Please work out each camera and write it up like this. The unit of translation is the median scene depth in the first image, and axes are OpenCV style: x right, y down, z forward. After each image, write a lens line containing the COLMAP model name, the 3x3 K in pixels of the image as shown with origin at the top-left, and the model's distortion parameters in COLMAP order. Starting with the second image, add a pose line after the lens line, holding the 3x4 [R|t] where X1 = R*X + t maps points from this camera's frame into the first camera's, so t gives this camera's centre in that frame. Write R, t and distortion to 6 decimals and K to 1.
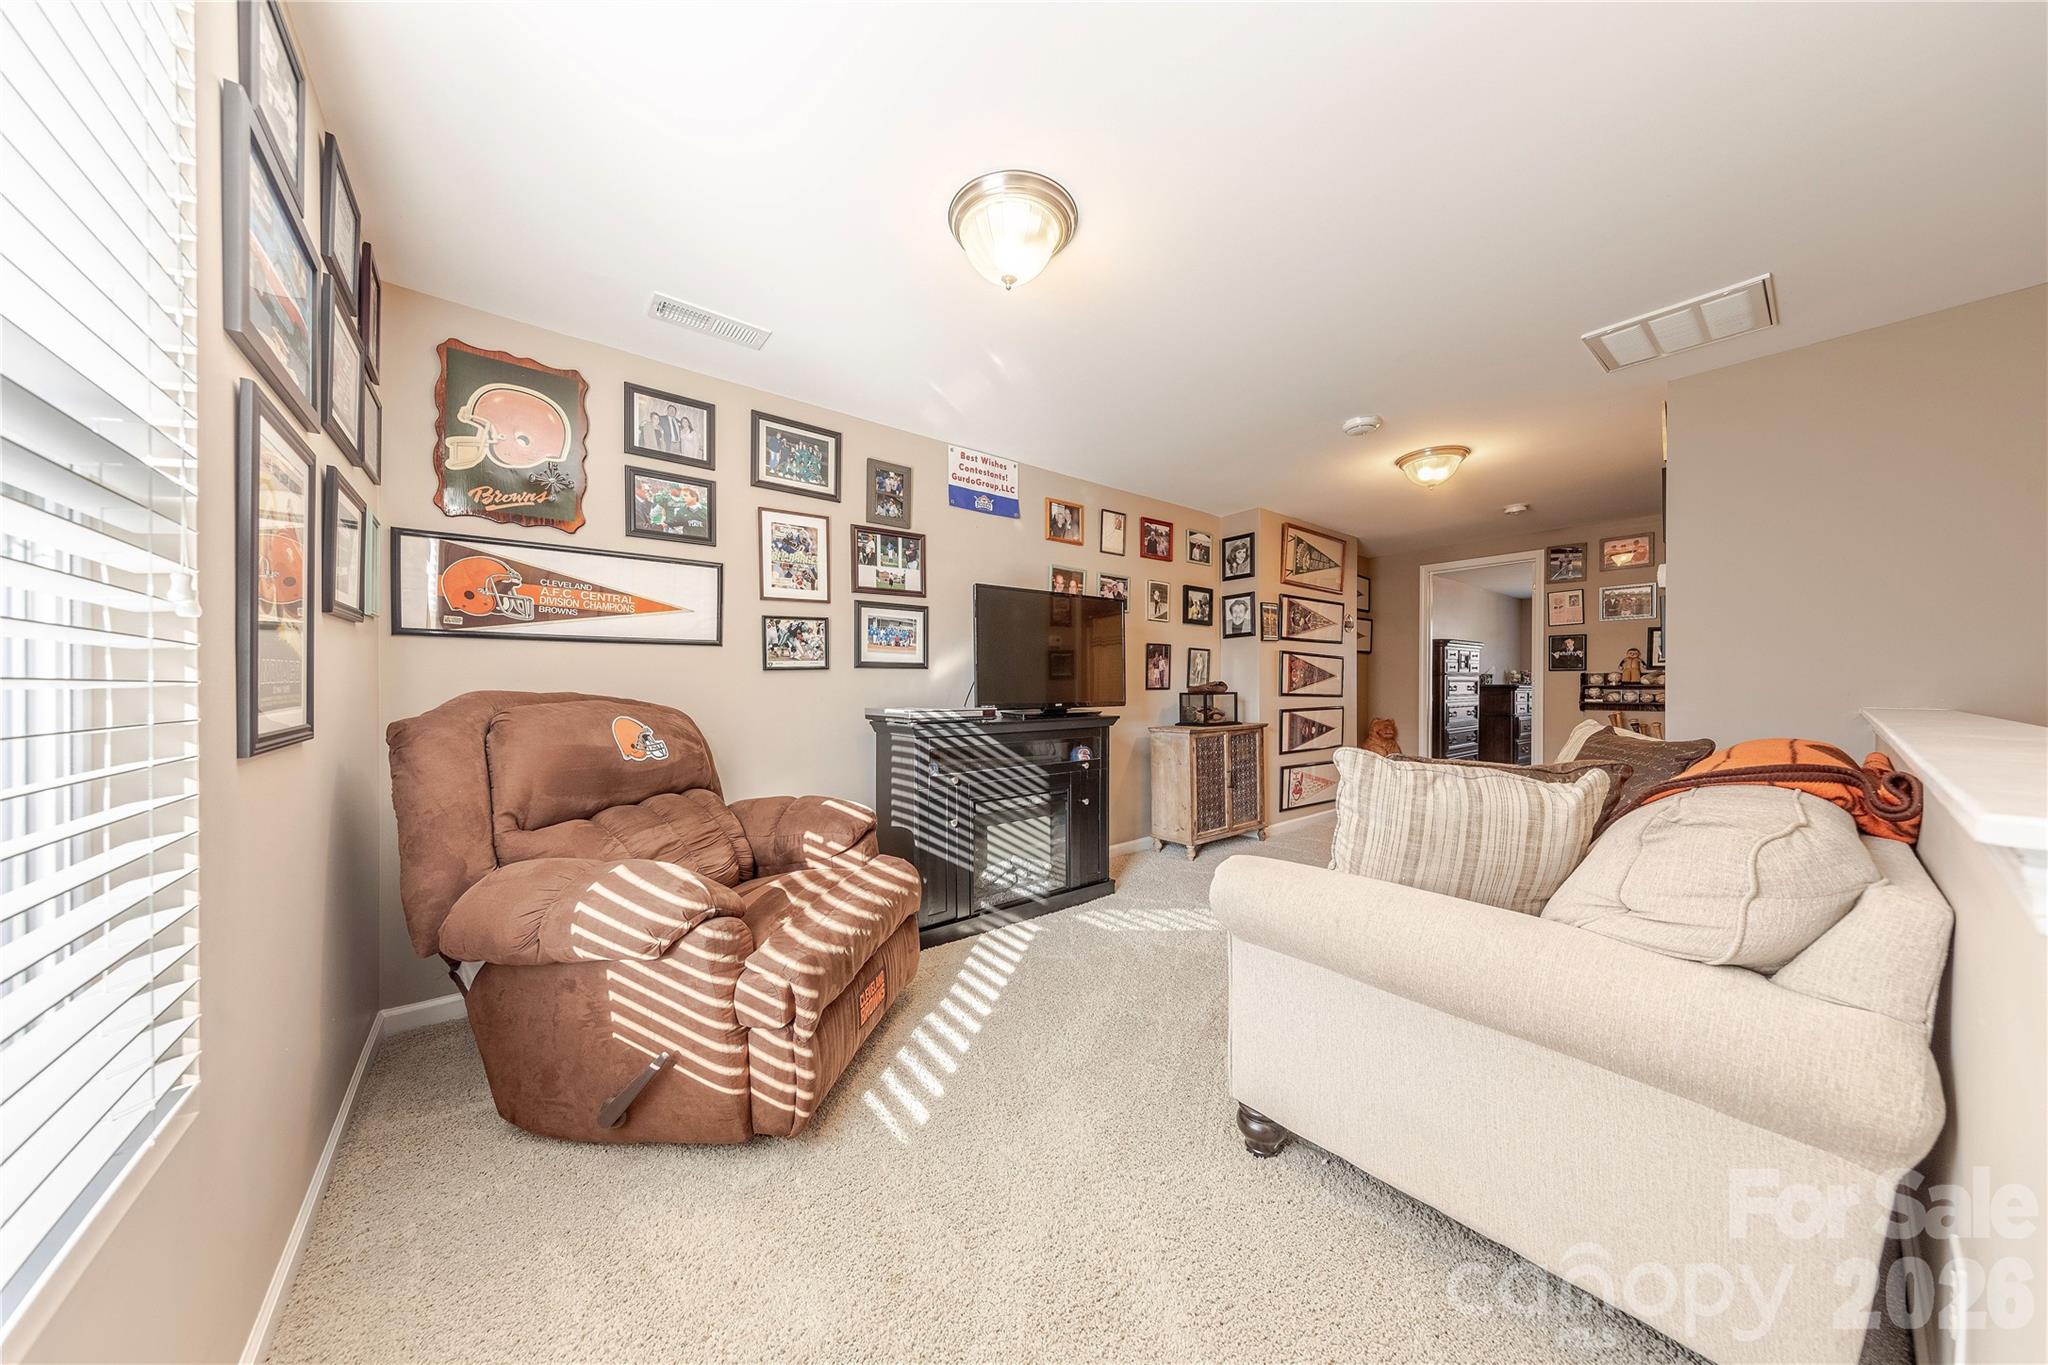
lens RADIAL K [[644.7, 0, 1029.1], [0, 644.7, 681.2], [0, 0, 1]] dist [0.004724, -0.000108]
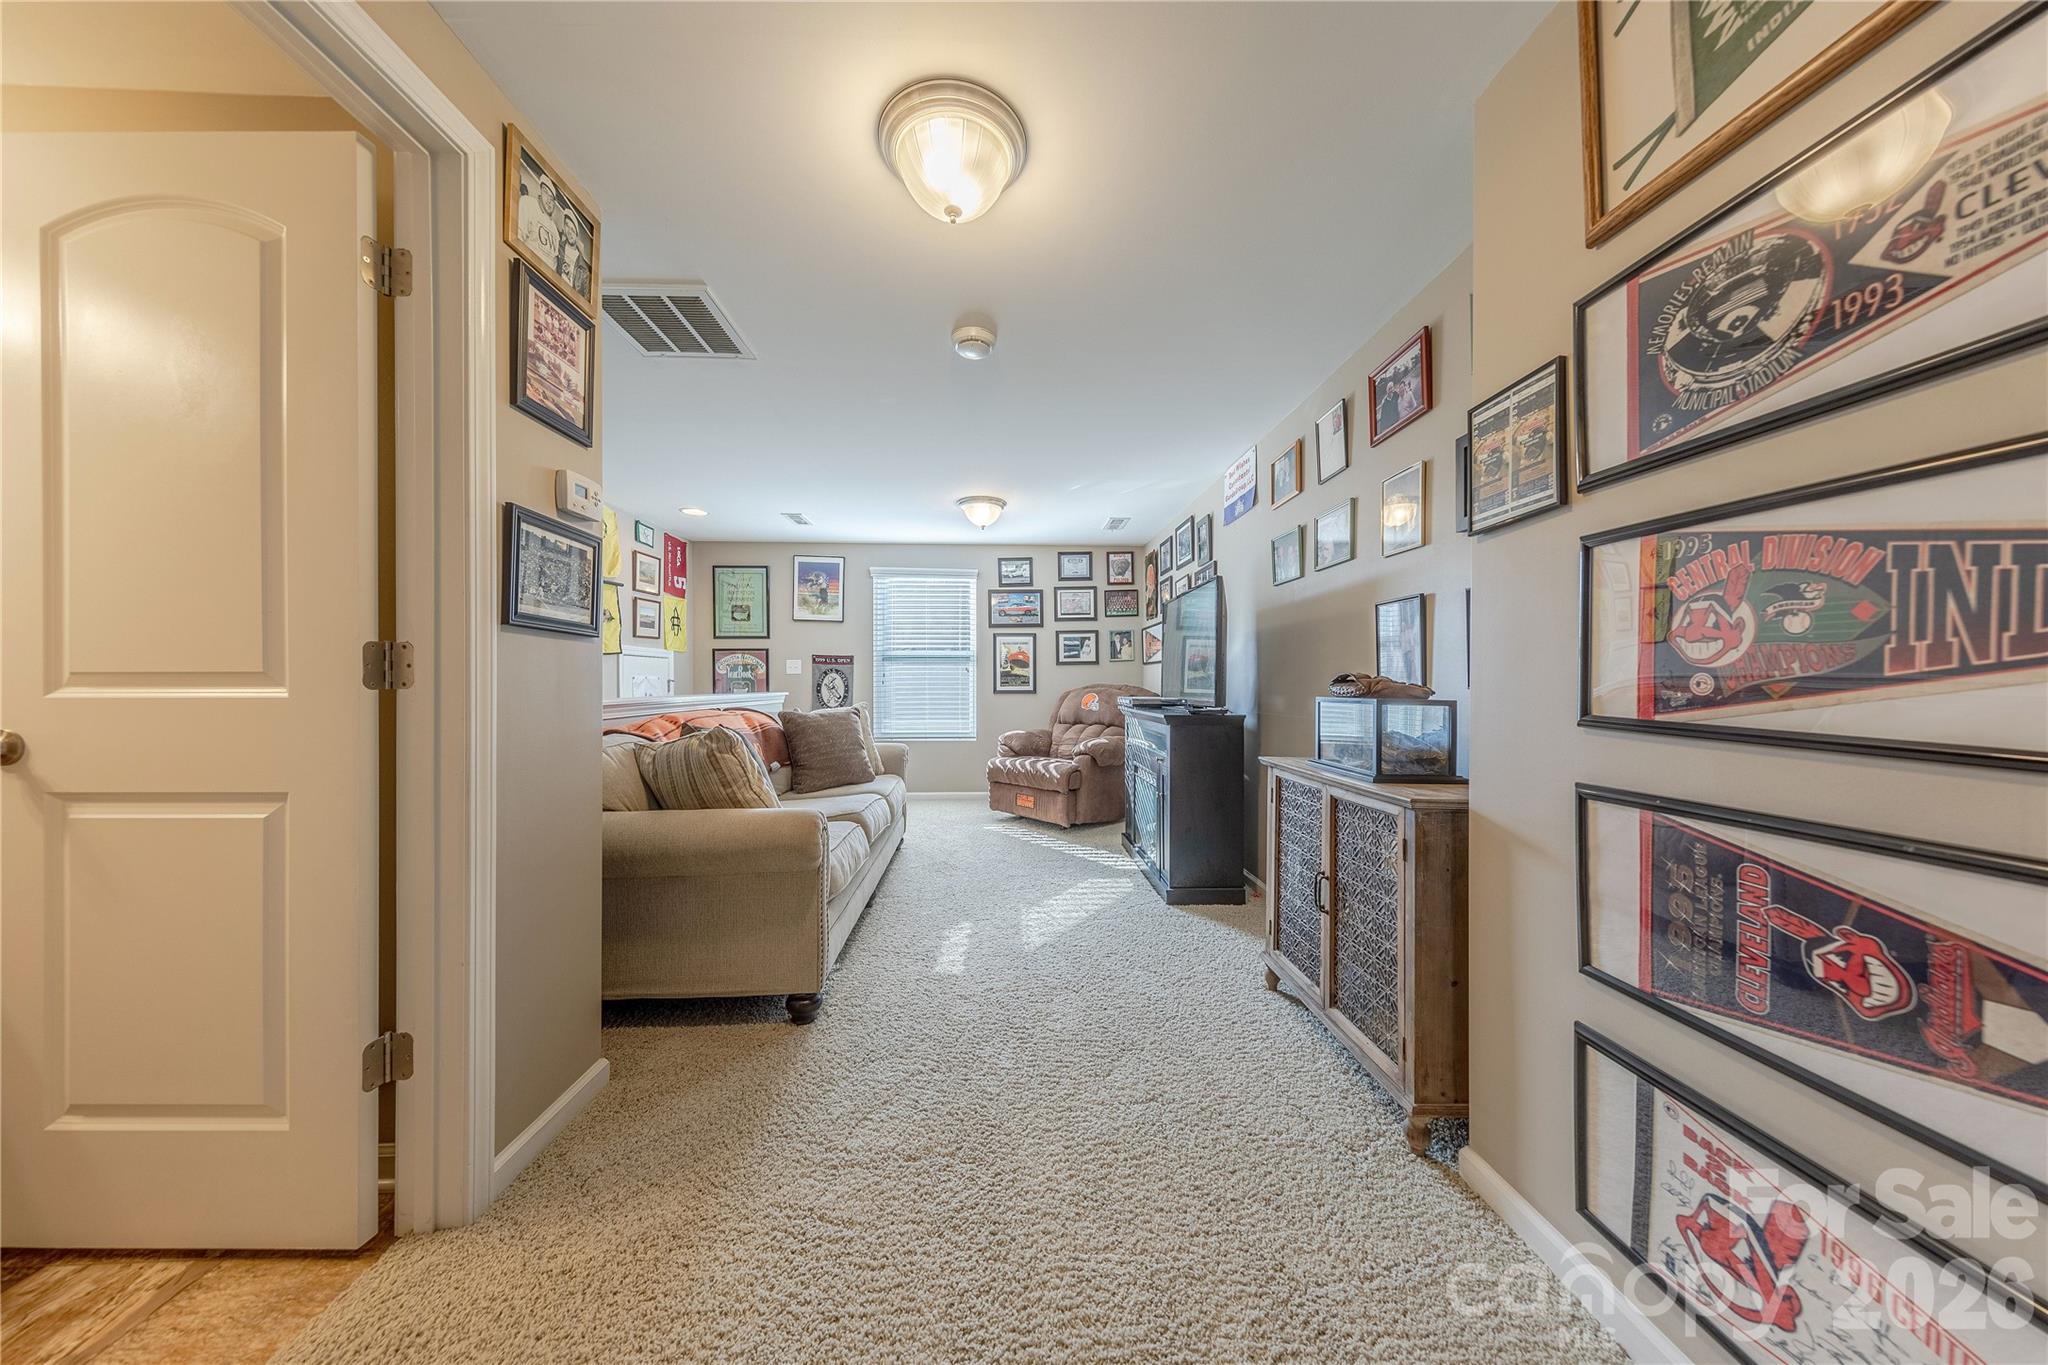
lens RADIAL K [[644.7, 0, 1019.3], [0, 644.7, 680.4], [0, 0, 1]] dist [0.004724, -0.000108]
pose [[-0.609497, -0.002260, -0.792785, 0.770138], [-0.001305, 0.999997, -0.001848, 0.006687], [0.792788, -0.000091, -0.609498, 1.068675]]
